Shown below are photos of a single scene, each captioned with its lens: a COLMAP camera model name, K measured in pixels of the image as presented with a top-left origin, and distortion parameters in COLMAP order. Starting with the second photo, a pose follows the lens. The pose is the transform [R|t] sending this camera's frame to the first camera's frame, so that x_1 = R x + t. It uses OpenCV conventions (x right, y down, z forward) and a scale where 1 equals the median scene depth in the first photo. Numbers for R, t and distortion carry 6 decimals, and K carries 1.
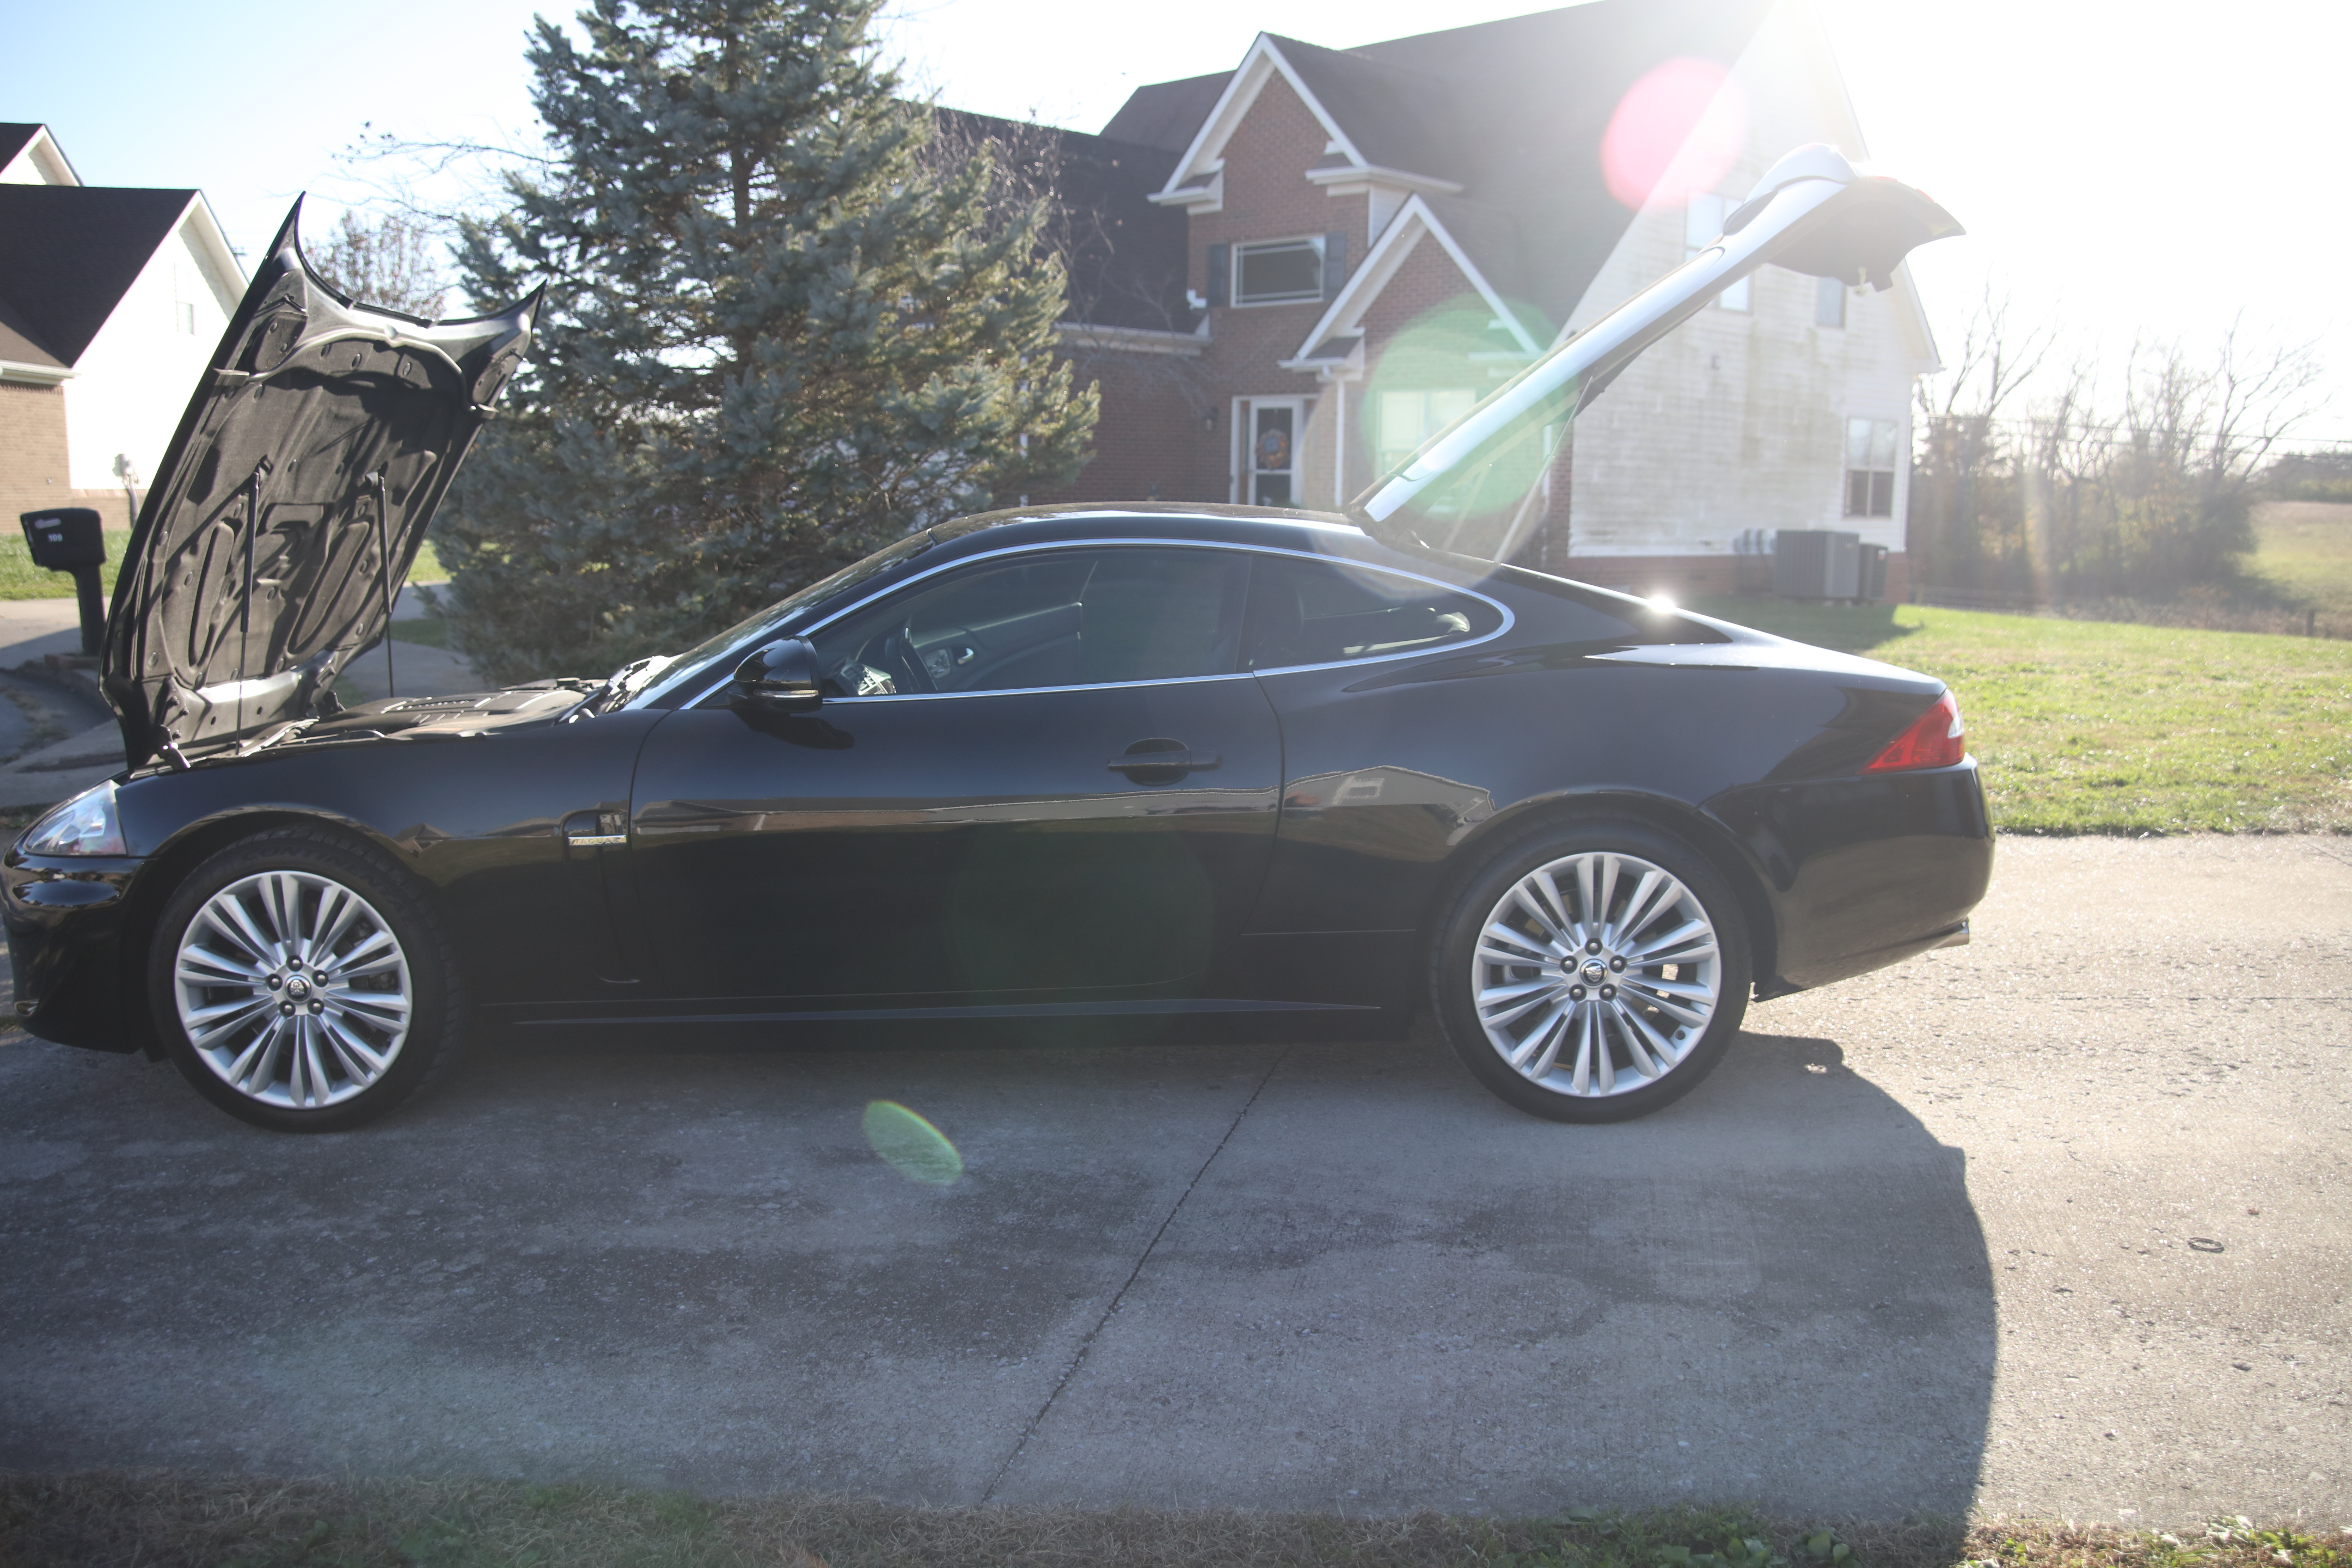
lens RADIAL K [[1879.3, 0, 1174.9], [0, 1879.3, 778.3], [0, 0, 1]] dist [-0.134364, 0.126864]
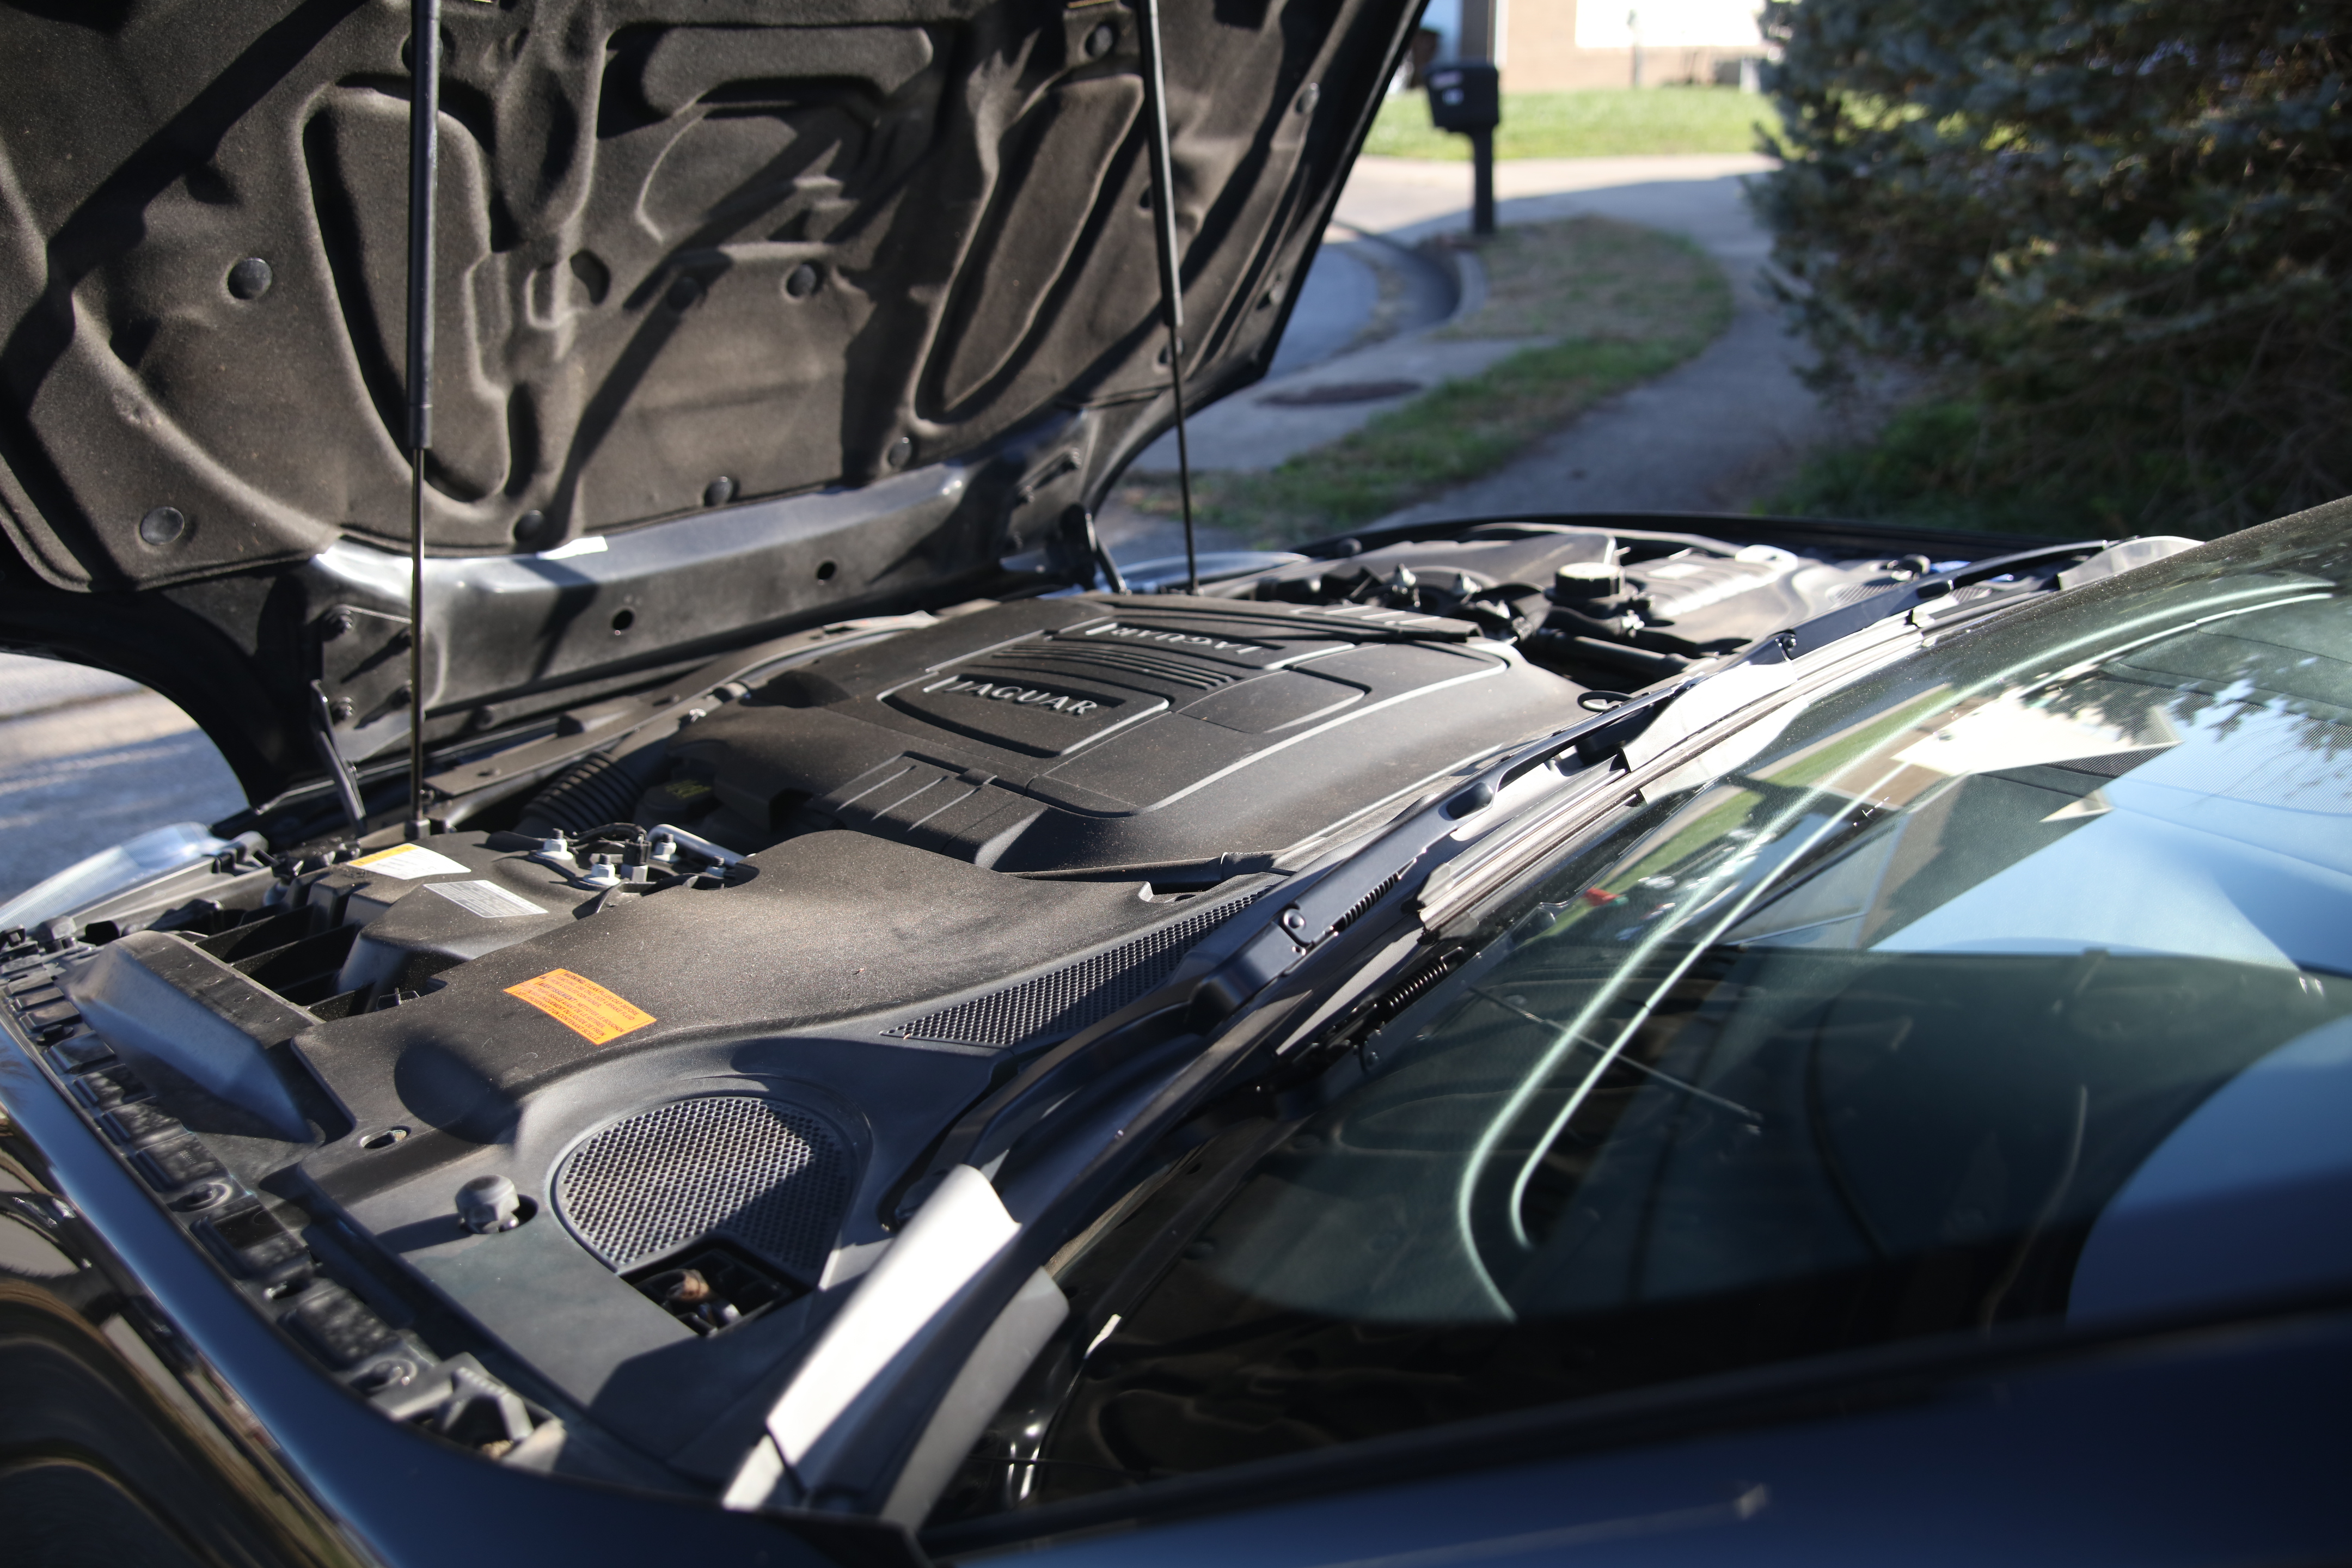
lens RADIAL K [[1876.1, 0, 1186.2], [0, 1876.1, 780.3], [0, 0, 1]] dist [-0.124563, 0.120866]
pose [[0.722772, 0.227604, -0.652532, -0.099506], [-0.074046, 0.964280, 0.254326, -0.061135], [0.687109, -0.135502, 0.713807, 0.451530]]
